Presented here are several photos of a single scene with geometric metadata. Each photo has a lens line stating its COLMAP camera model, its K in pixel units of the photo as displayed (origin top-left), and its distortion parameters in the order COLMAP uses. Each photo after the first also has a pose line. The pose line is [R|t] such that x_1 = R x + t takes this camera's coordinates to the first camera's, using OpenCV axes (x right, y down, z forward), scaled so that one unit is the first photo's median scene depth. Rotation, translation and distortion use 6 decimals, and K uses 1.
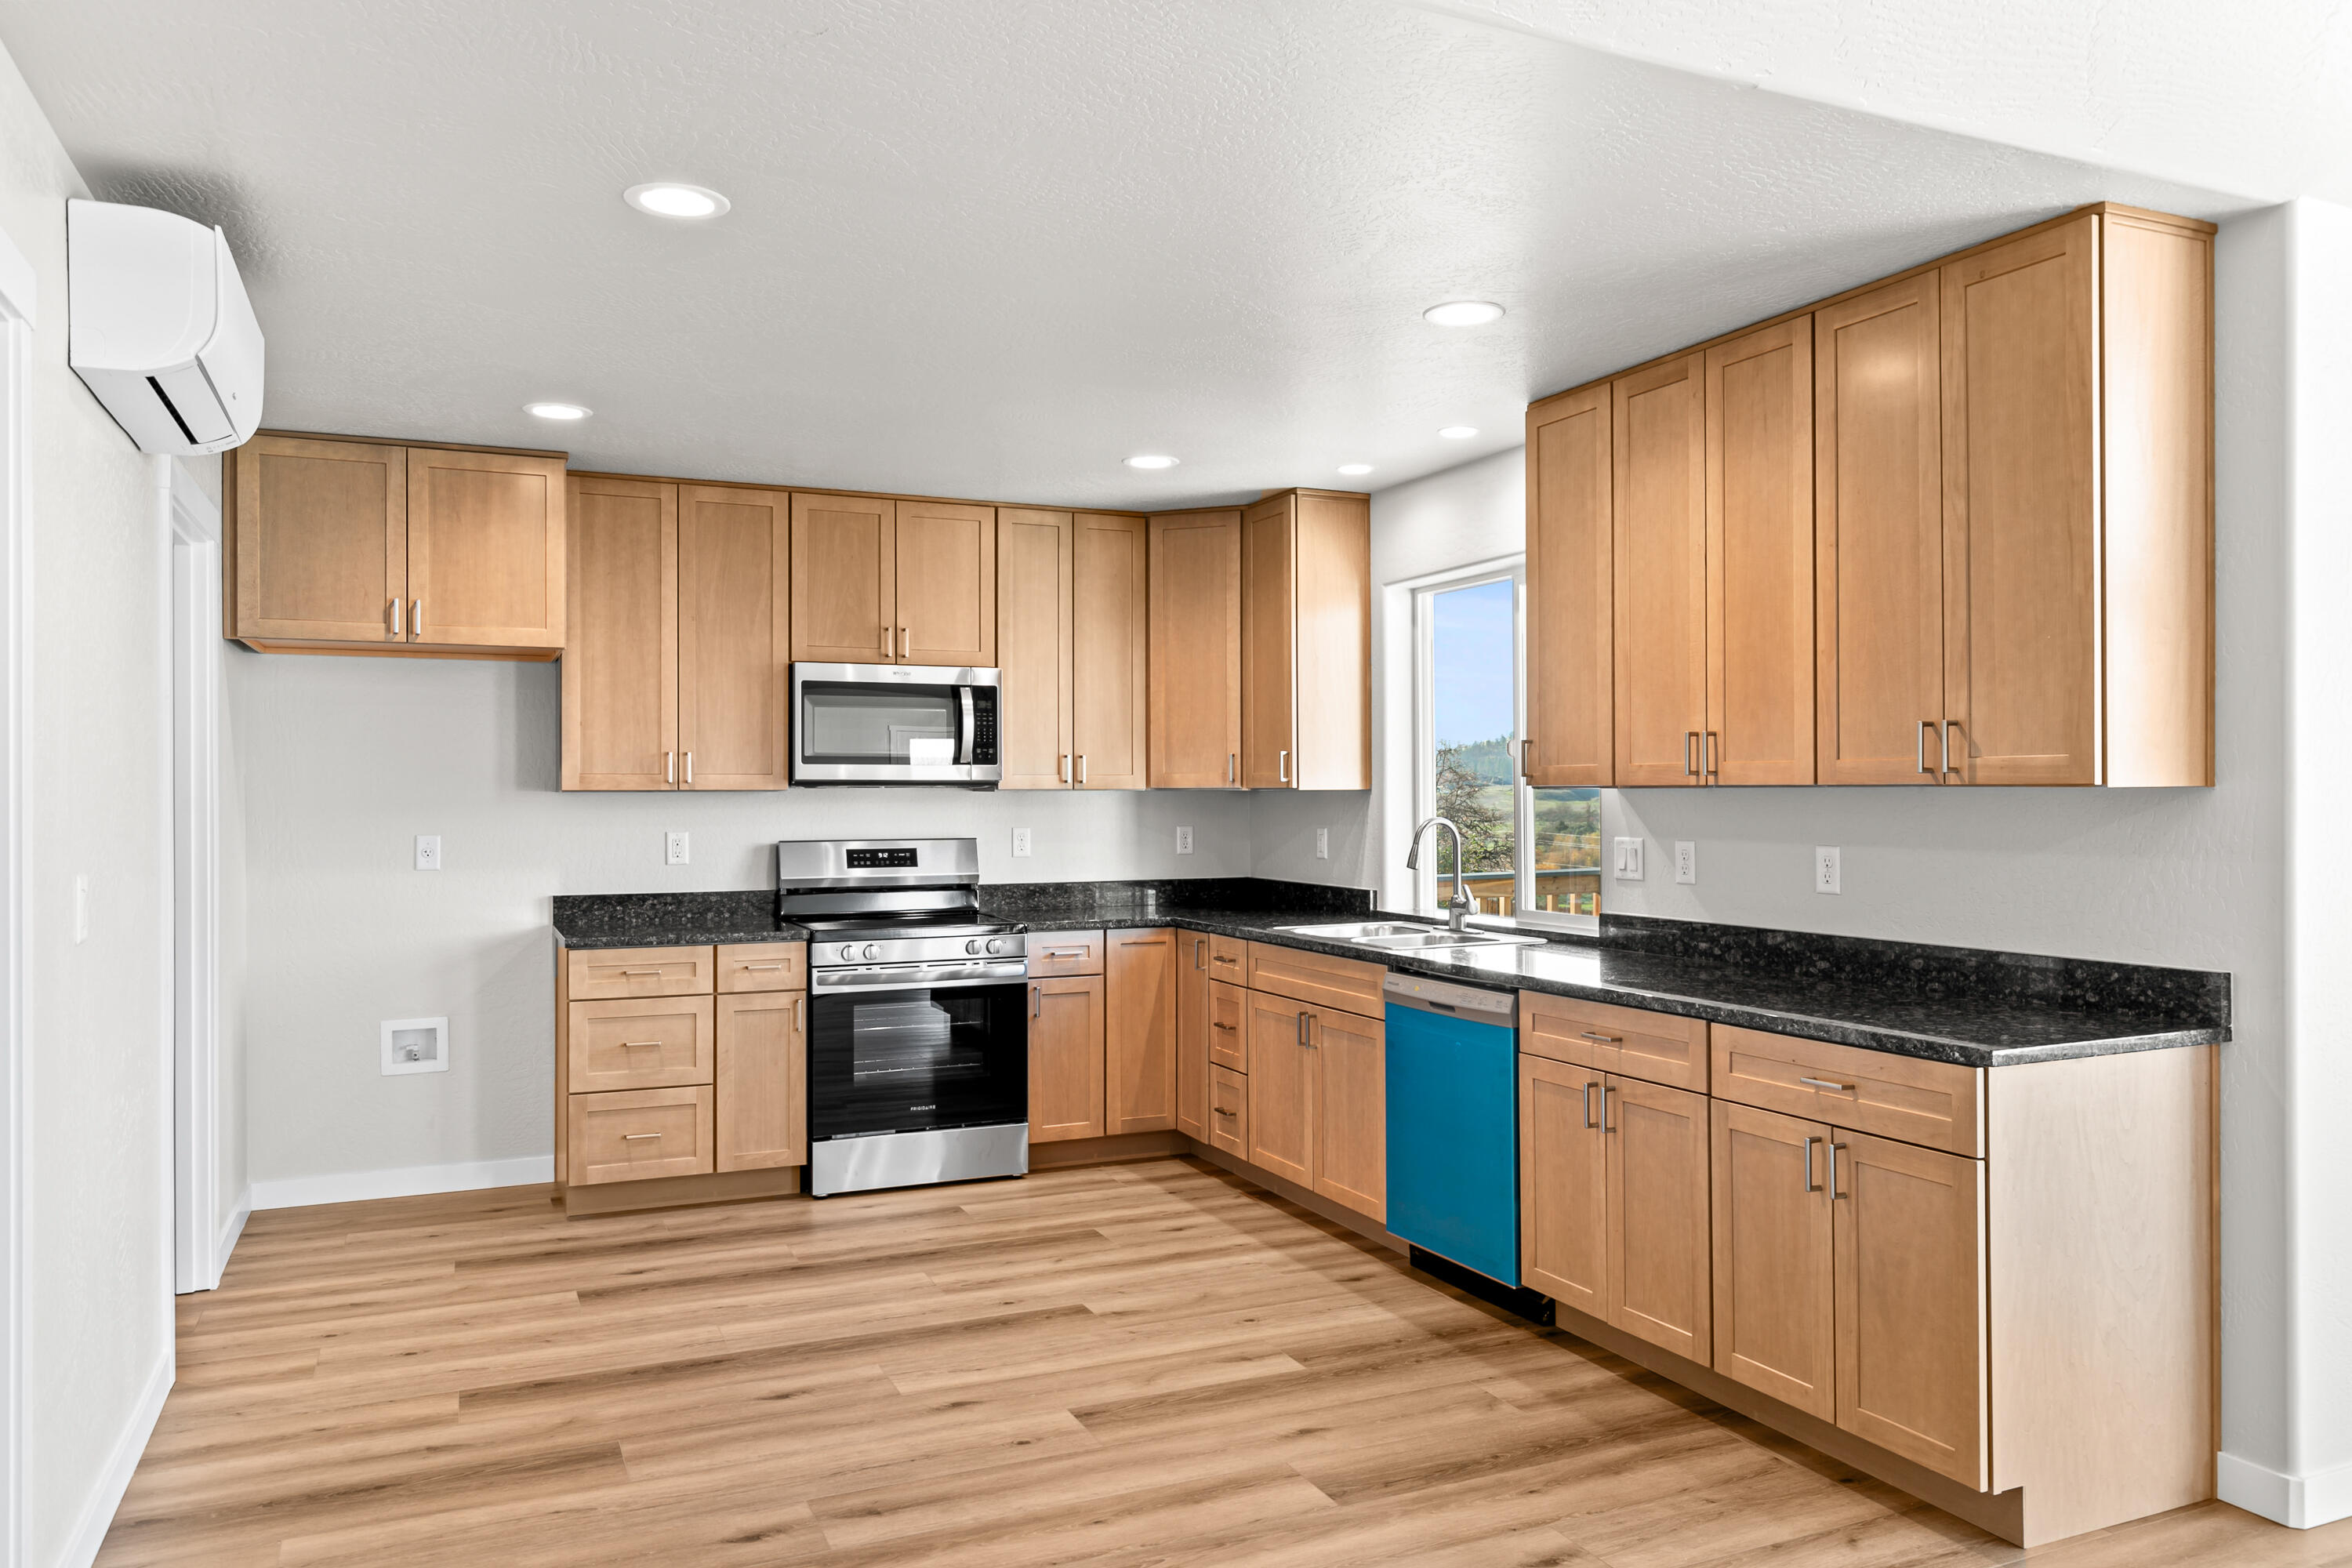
lens RADIAL K [[1646.4, 0, 1179.9], [0, 1646.4, 788.0], [0, 0, 1]] dist [0.005971, -0.000383]
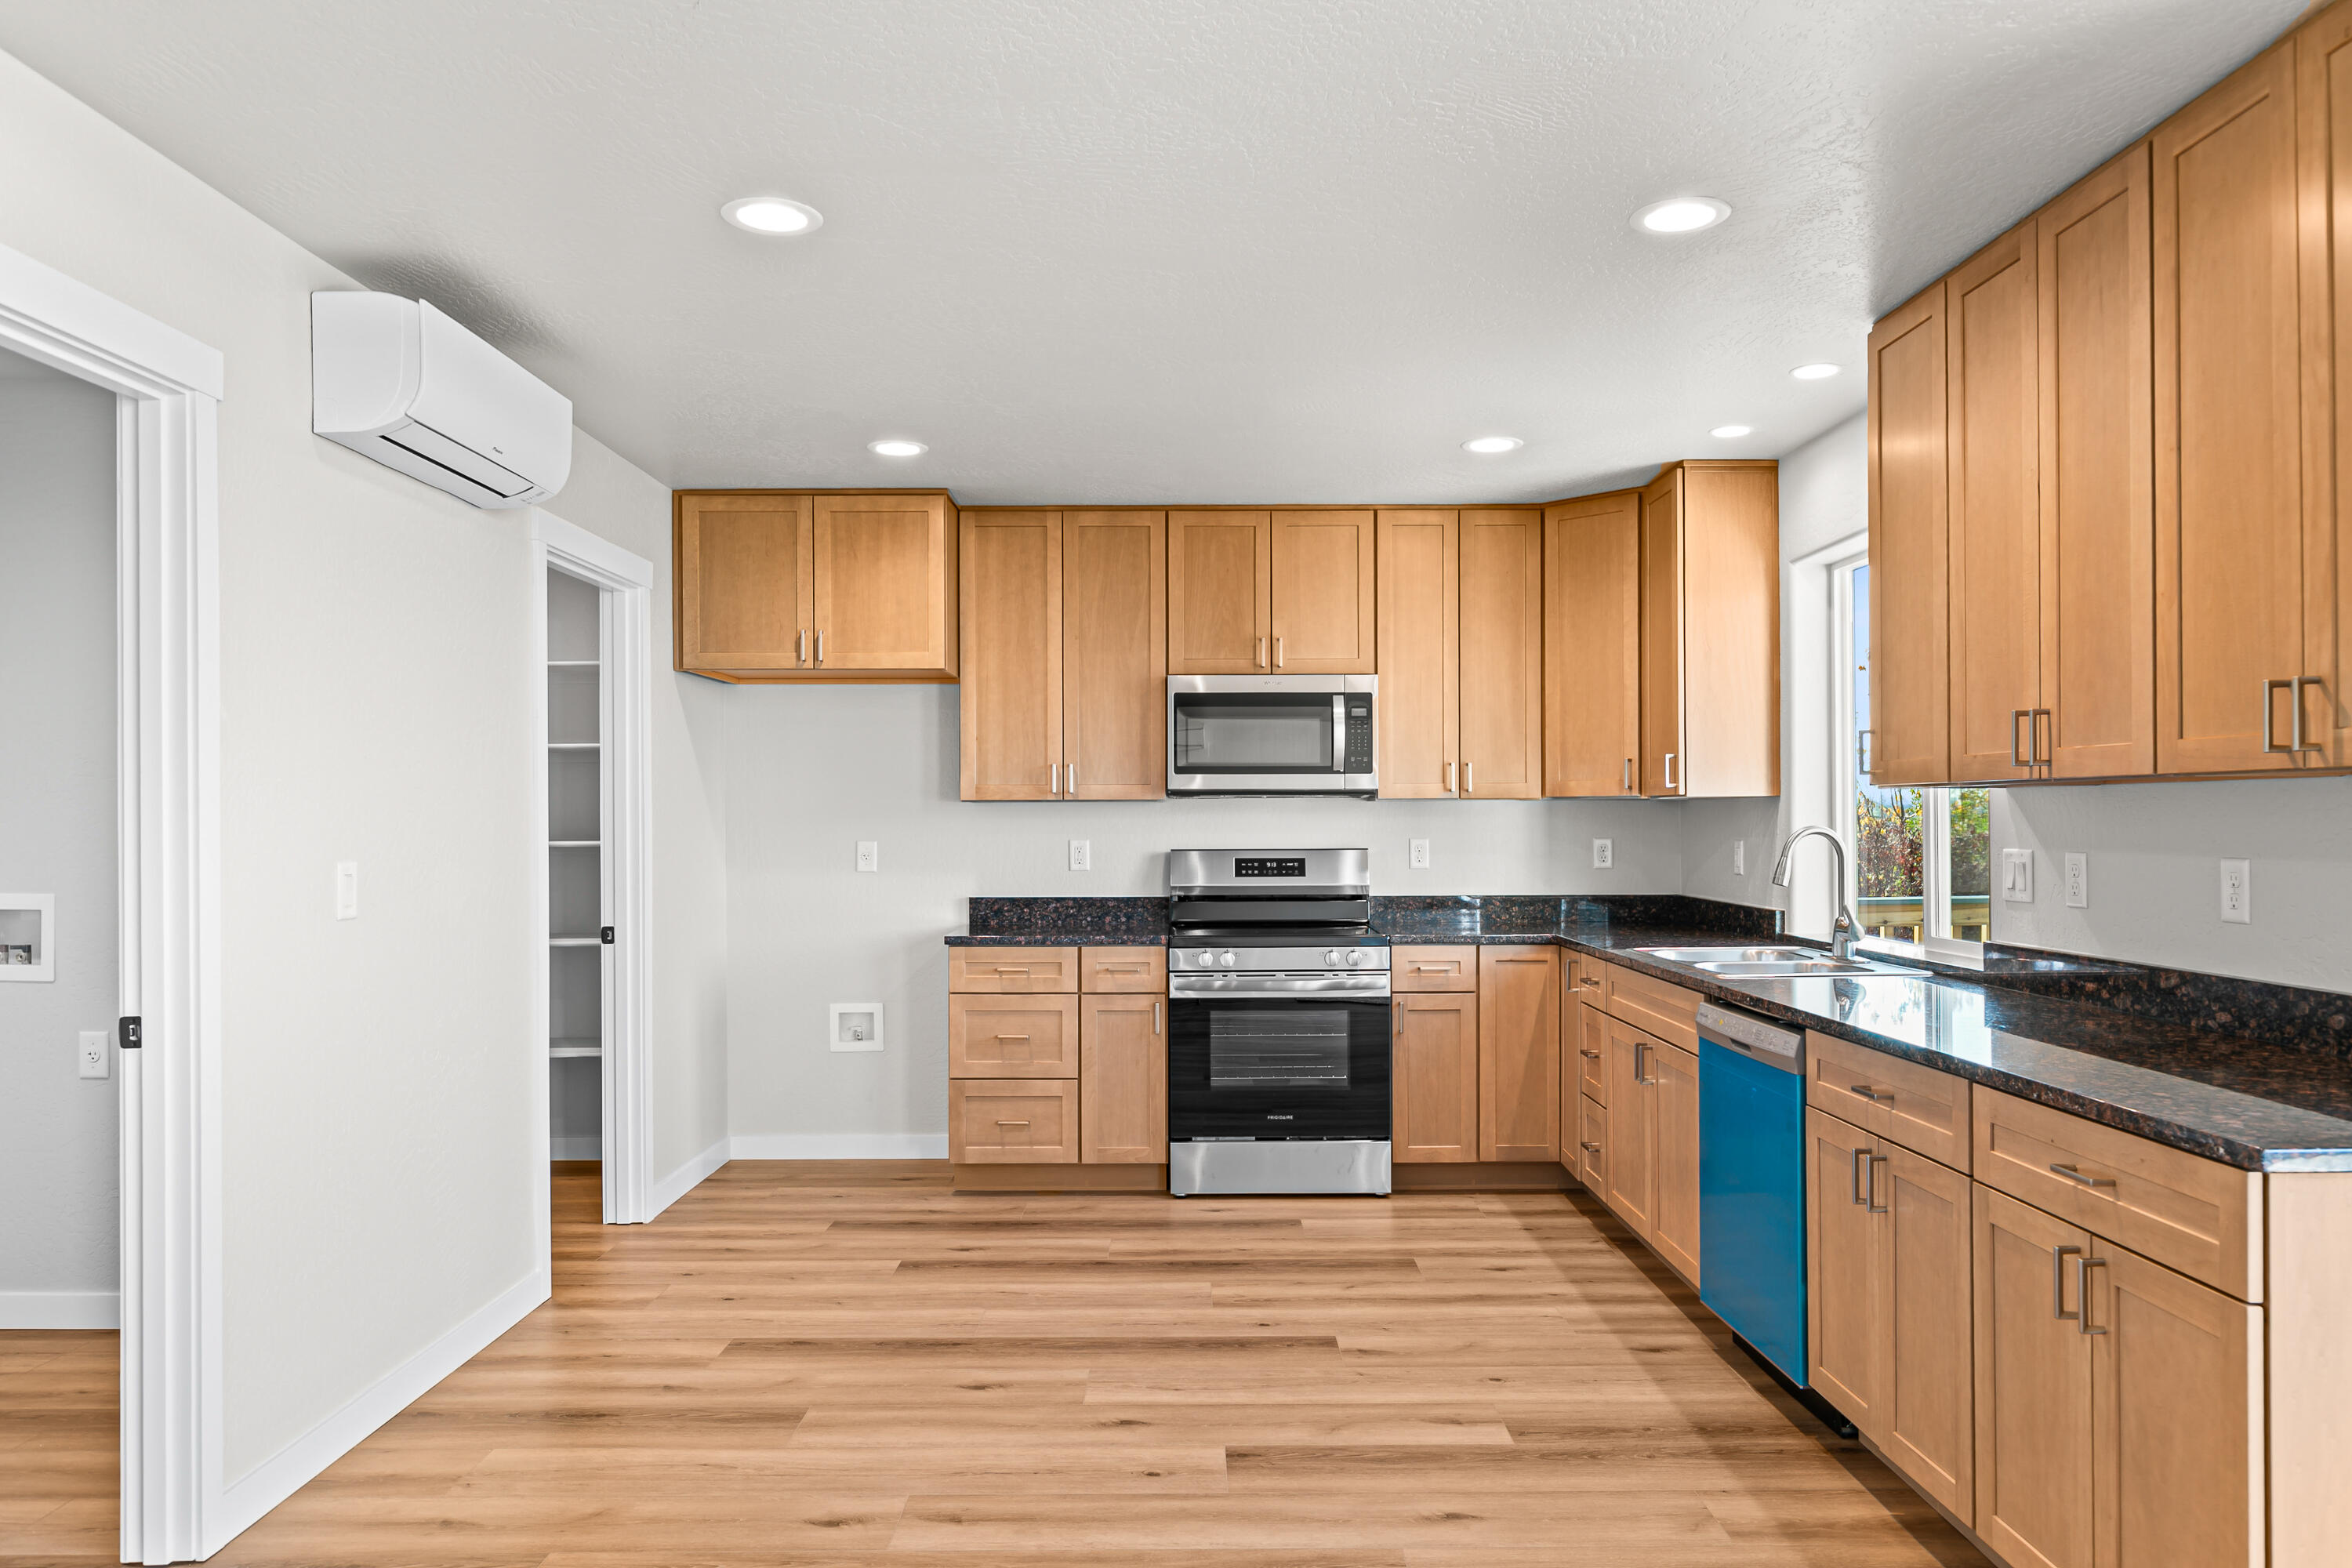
lens RADIAL K [[1562.7, 0, 1182.2], [0, 1562.7, 818.5], [0, 0, 1]] dist [0.000395, -0.001777]
pose [[0.912045, -0.000431, -0.410090, 0.223415], [0.002377, 0.999988, 0.004235, 0.011531], [0.410084, -0.004838, 0.912035, 0.142951]]
